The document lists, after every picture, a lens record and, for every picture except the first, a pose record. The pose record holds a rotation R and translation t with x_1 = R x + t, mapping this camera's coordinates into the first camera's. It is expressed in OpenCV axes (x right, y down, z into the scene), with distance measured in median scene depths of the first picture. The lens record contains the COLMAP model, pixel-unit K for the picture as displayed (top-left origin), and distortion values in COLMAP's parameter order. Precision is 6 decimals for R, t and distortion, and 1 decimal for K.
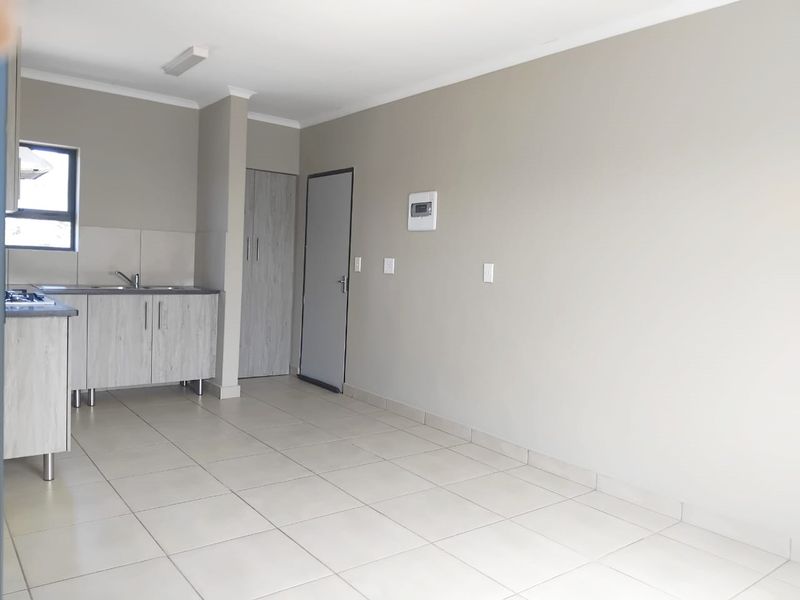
lens RADIAL K [[613.1, 0, 401.1], [0, 613.1, 299.6], [0, 0, 1]] dist [0.007604, -0.002999]
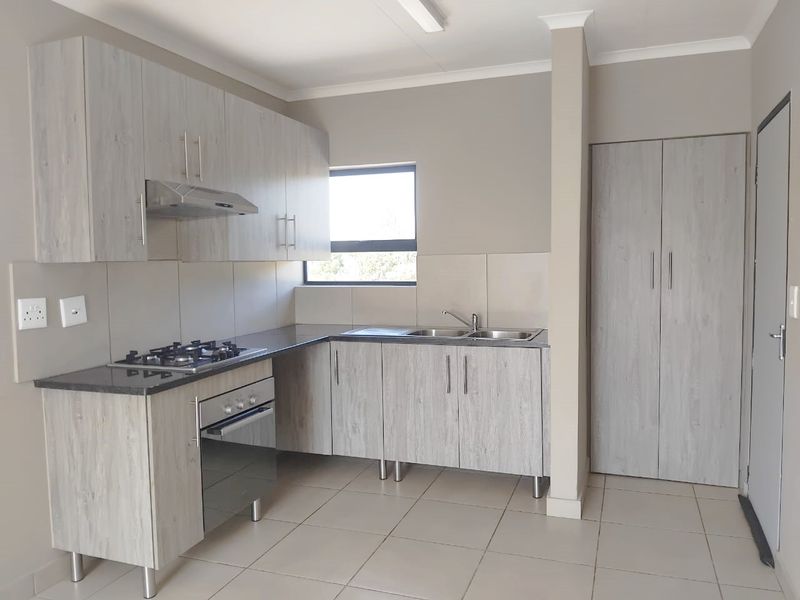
lens RADIAL K [[613.1, 0, 400.1], [0, 613.1, 299.8], [0, 0, 1]] dist [0.007604, -0.002999]
pose [[0.522904, 0.007611, -0.852357, 0.172444], [-0.013658, 0.999907, 0.000550, -0.060466], [0.852282, 0.011354, 0.522960, 0.554720]]
